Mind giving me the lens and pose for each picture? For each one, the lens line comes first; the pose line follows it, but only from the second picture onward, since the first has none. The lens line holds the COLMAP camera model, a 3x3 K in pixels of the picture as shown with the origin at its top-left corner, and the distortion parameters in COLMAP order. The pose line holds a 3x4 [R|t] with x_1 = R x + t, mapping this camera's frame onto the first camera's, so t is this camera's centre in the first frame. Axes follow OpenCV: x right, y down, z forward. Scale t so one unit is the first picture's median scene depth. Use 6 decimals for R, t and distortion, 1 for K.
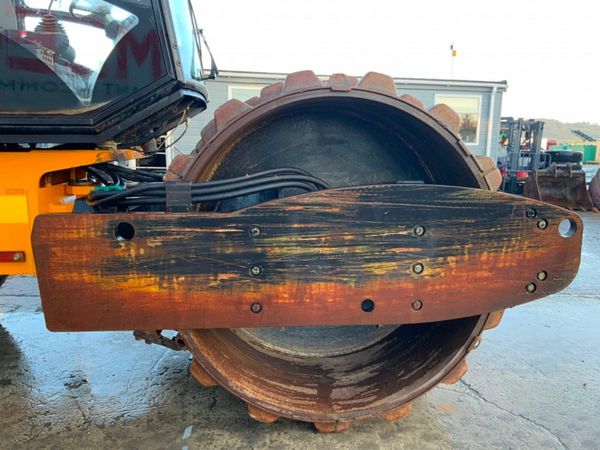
lens RADIAL K [[497.1, 0, 300.0], [0, 497.1, 225.0], [0, 0, 1]] dist [0.097182, -0.180304]
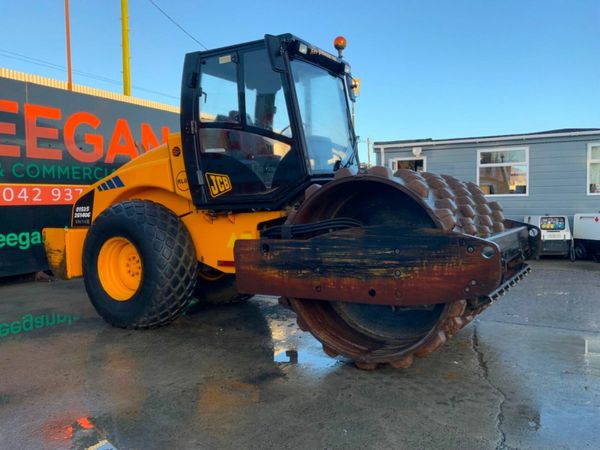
lens RADIAL K [[497.1, 0, 300.0], [0, 497.1, 225.0], [0, 0, 1]] dist [0.097182, -0.180304]
pose [[0.812013, -0.008253, -0.583581, 0.989531], [-0.058824, 0.993651, -0.095902, 0.108058], [0.580668, 0.112202, 0.806372, -0.636062]]
